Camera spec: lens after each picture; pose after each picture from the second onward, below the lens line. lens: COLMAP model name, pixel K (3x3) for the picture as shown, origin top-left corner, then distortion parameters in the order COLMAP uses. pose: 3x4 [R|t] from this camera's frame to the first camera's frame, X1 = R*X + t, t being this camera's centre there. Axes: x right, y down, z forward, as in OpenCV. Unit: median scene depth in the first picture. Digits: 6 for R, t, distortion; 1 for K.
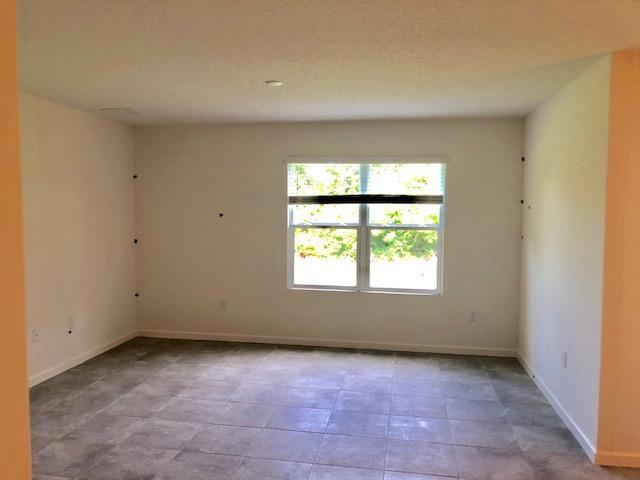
lens RADIAL K [[530.9, 0, 310.2], [0, 530.9, 231.9], [0, 0, 1]] dist [0.075799, -0.099876]
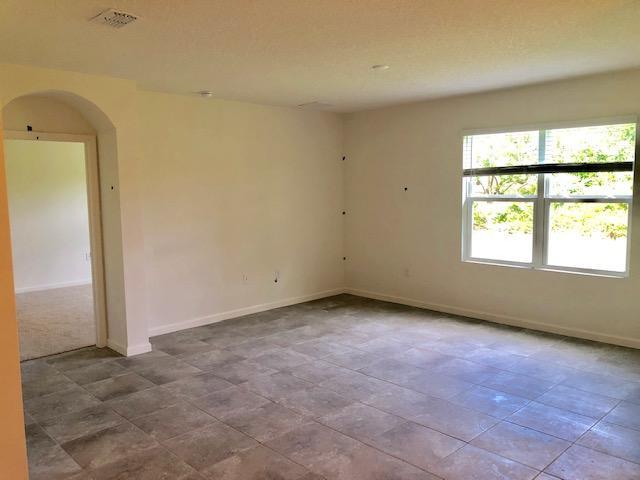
lens RADIAL K [[530.9, 0, 310.2], [0, 530.9, 231.9], [0, 0, 1]] dist [0.075799, -0.099876]
pose [[0.806064, 0.030656, -0.591034, 0.340660], [-0.006245, 0.999043, 0.043301, 0.009808], [0.591795, -0.031212, 0.805484, 0.011065]]
